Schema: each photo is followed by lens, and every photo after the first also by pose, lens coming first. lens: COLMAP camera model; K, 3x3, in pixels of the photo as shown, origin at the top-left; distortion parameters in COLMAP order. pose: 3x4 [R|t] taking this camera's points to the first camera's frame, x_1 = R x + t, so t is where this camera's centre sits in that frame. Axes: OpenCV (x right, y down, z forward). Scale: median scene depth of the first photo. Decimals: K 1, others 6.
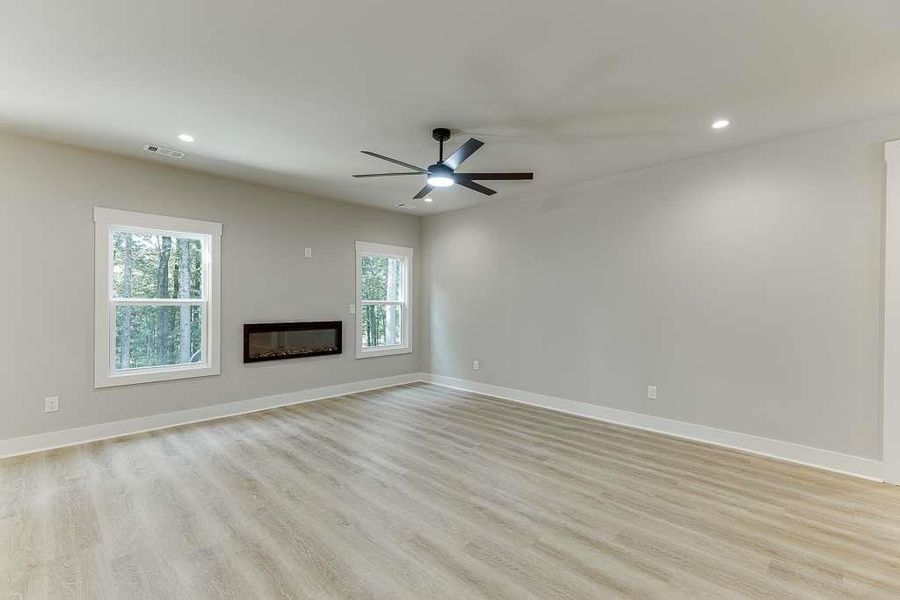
lens RADIAL K [[401.0, 0, 455.9], [0, 401.0, 304.0], [0, 0, 1]] dist [0.004169, 0.000546]
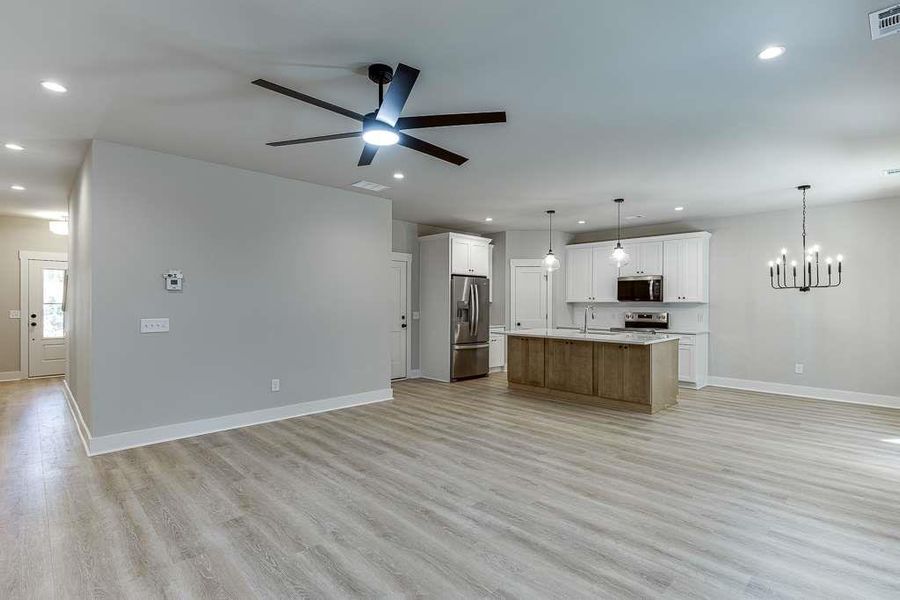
lens RADIAL K [[435.9, 0, 458.1], [0, 435.9, 303.2], [0, 0, 1]] dist [-0.001553, -0.000863]
pose [[-0.999822, -0.010010, 0.016023, -0.151482], [-0.009915, 0.999933, 0.006010, -0.008146], [-0.016082, 0.005850, -0.999854, 1.401351]]
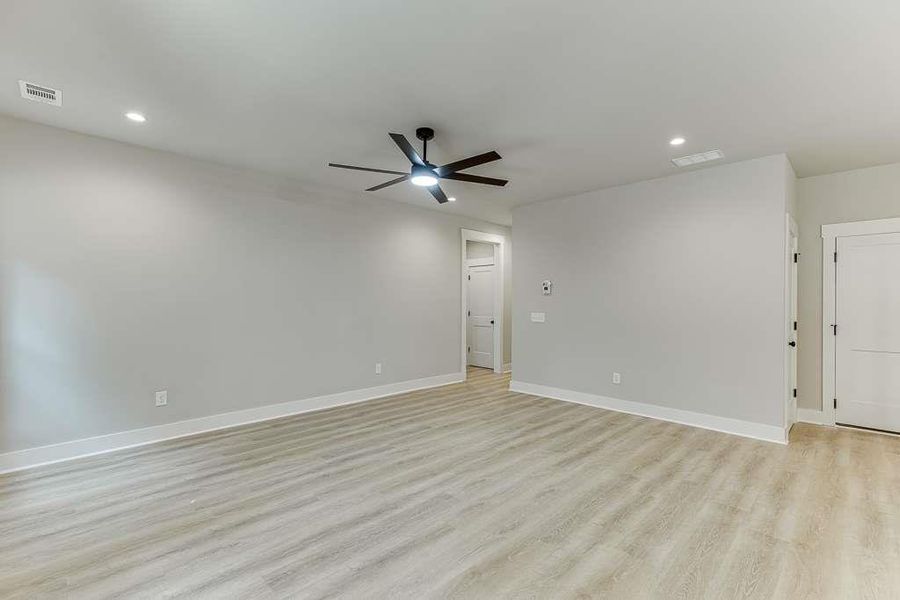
lens RADIAL K [[401.0, 0, 455.9], [0, 401.0, 304.0], [0, 0, 1]] dist [0.004169, 0.000546]
pose [[0.011883, -0.010428, 0.999875, -0.811464], [0.001649, 0.999944, 0.010409, -0.007182], [-0.999928, 0.001525, 0.011899, 0.710440]]
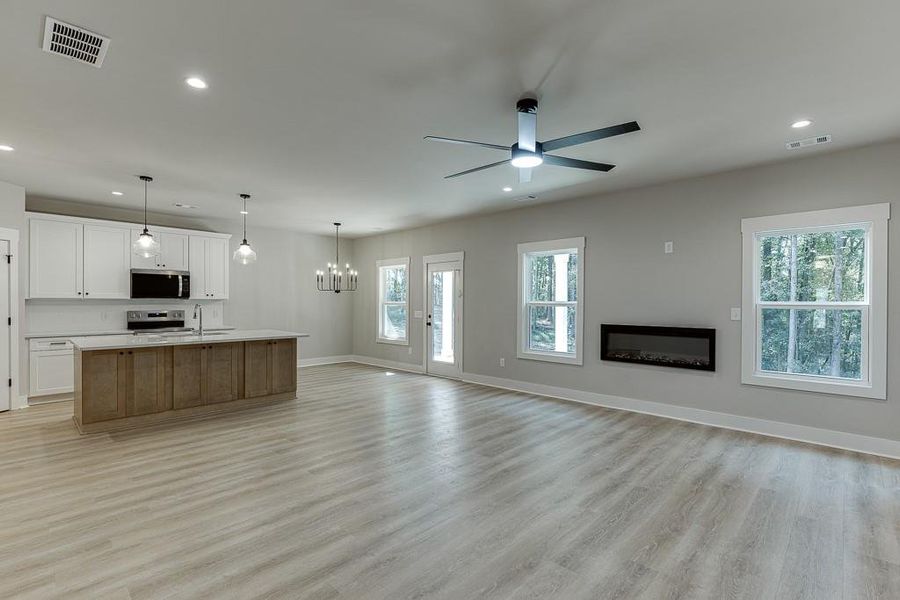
lens RADIAL K [[414.6, 0, 454.8], [0, 414.6, 303.5], [0, 0, 1]] dist [-0.002300, -0.000630]
pose [[0.012484, -0.002346, -0.999919, 0.661033], [-0.009219, 0.999954, -0.002461, 0.000878], [0.999880, 0.009249, 0.012462, 0.653085]]
